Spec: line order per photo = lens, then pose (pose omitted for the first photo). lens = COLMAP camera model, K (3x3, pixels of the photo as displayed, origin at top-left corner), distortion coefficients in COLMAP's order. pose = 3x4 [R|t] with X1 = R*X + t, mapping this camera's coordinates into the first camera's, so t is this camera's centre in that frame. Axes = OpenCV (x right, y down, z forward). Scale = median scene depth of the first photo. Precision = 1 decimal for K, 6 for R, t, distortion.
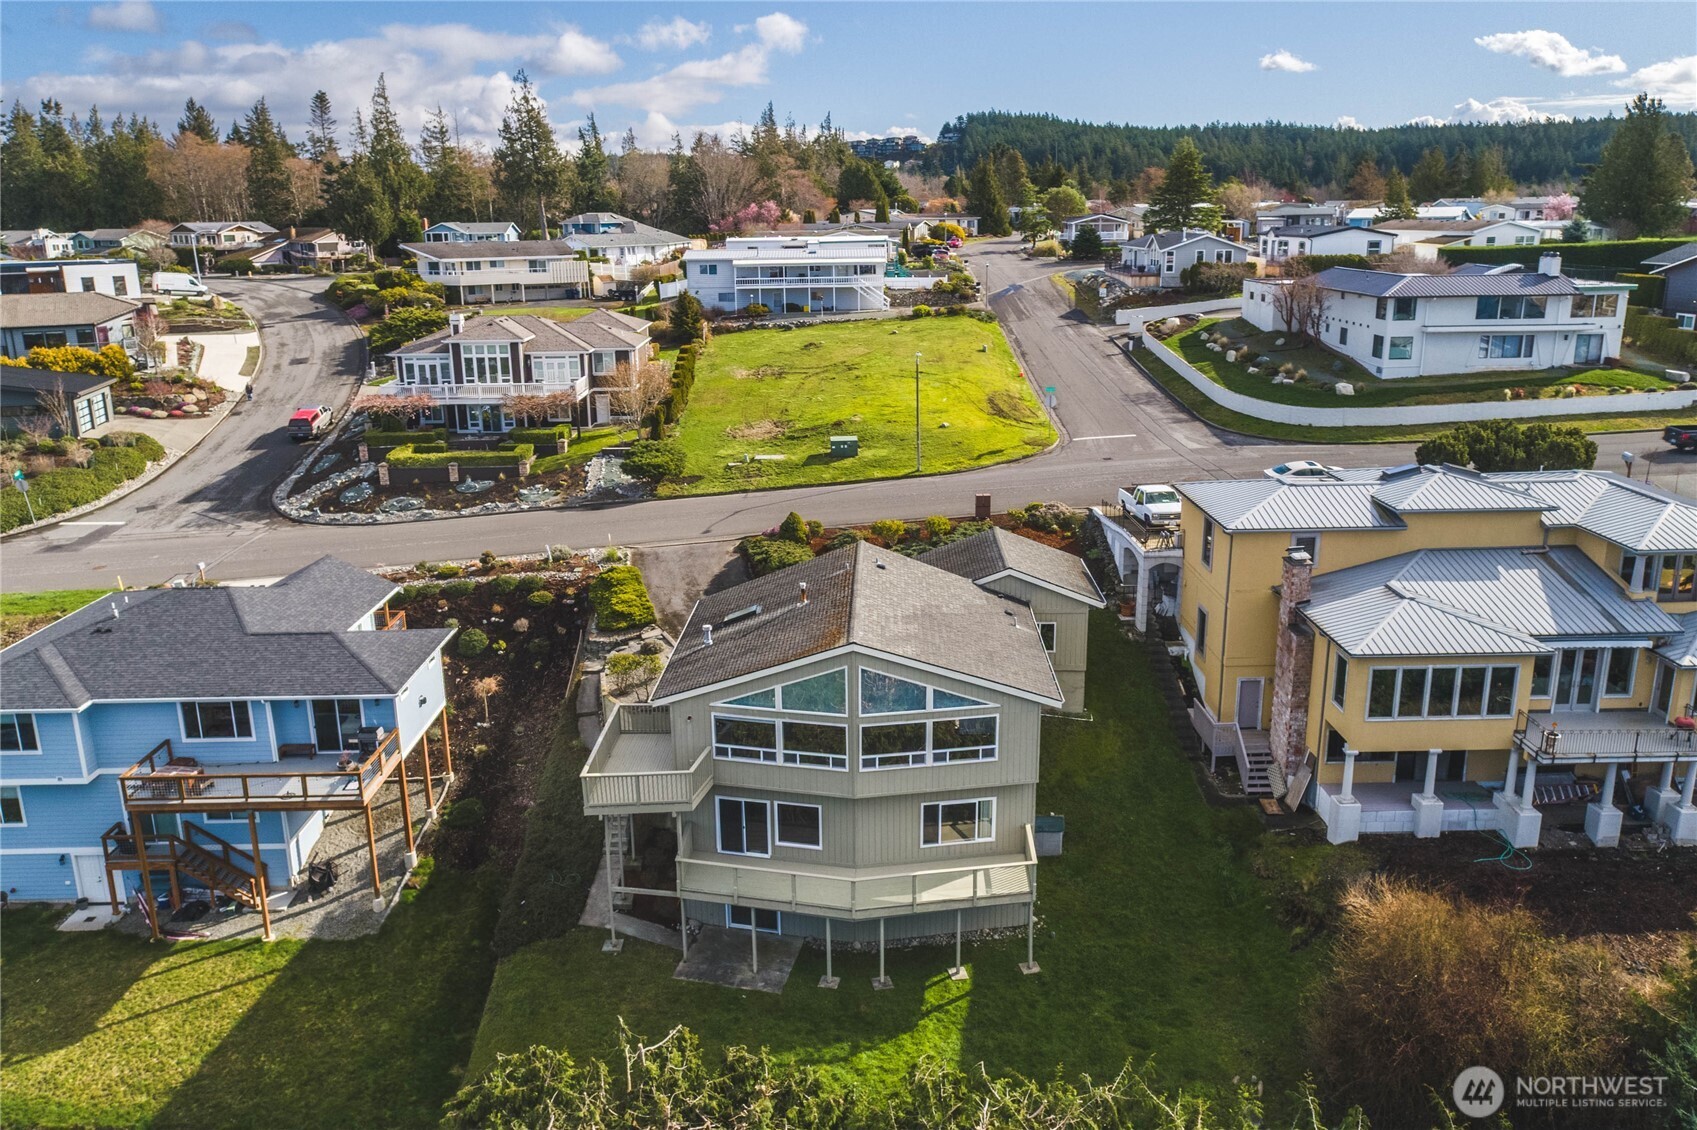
lens RADIAL K [[1216.2, 0, 849.8], [0, 1216.2, 540.6], [0, 0, 1]] dist [-0.001004, 0.008812]
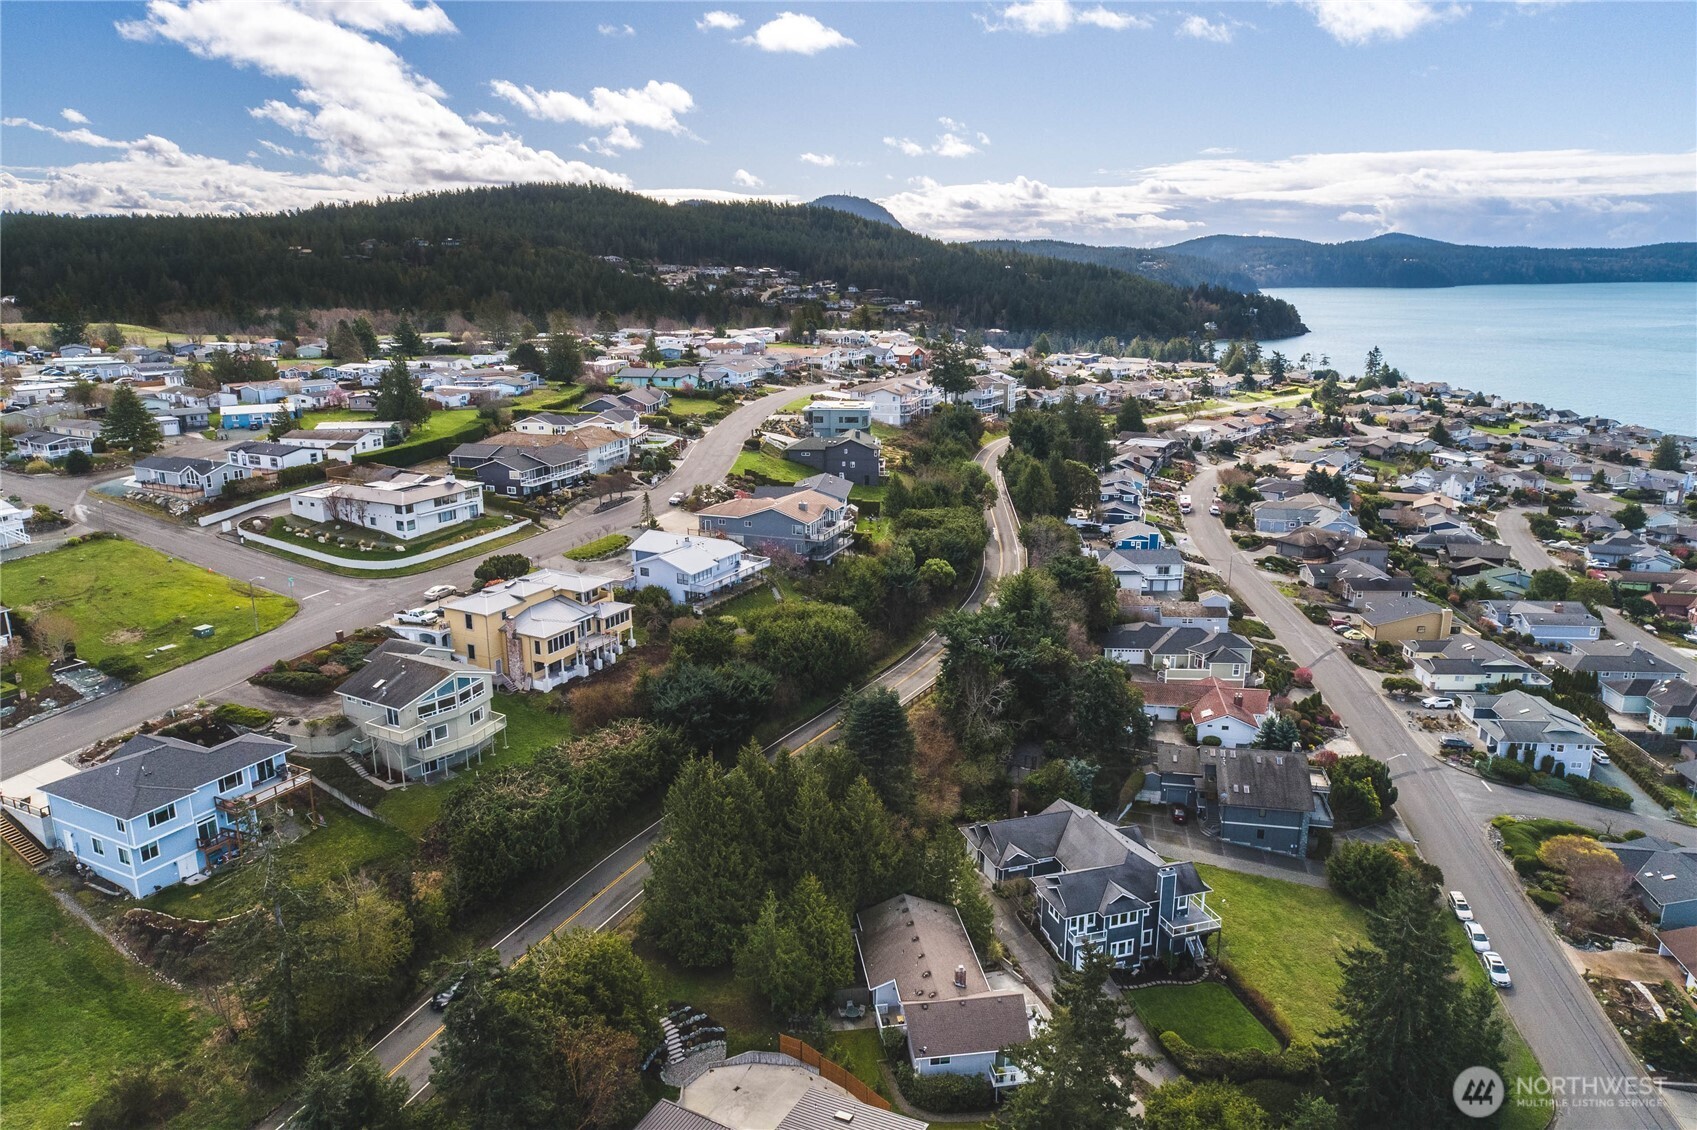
lens RADIAL K [[1145.9, 0, 843.4], [0, 1145.9, 567.0], [0, 0, 1]] dist [-0.001173, 0.003739]
pose [[0.477332, -0.213097, 0.852493, -1.284668], [0.225180, 0.967418, 0.115741, -0.194354], [-0.849381, 0.136717, 0.509765, -0.971752]]
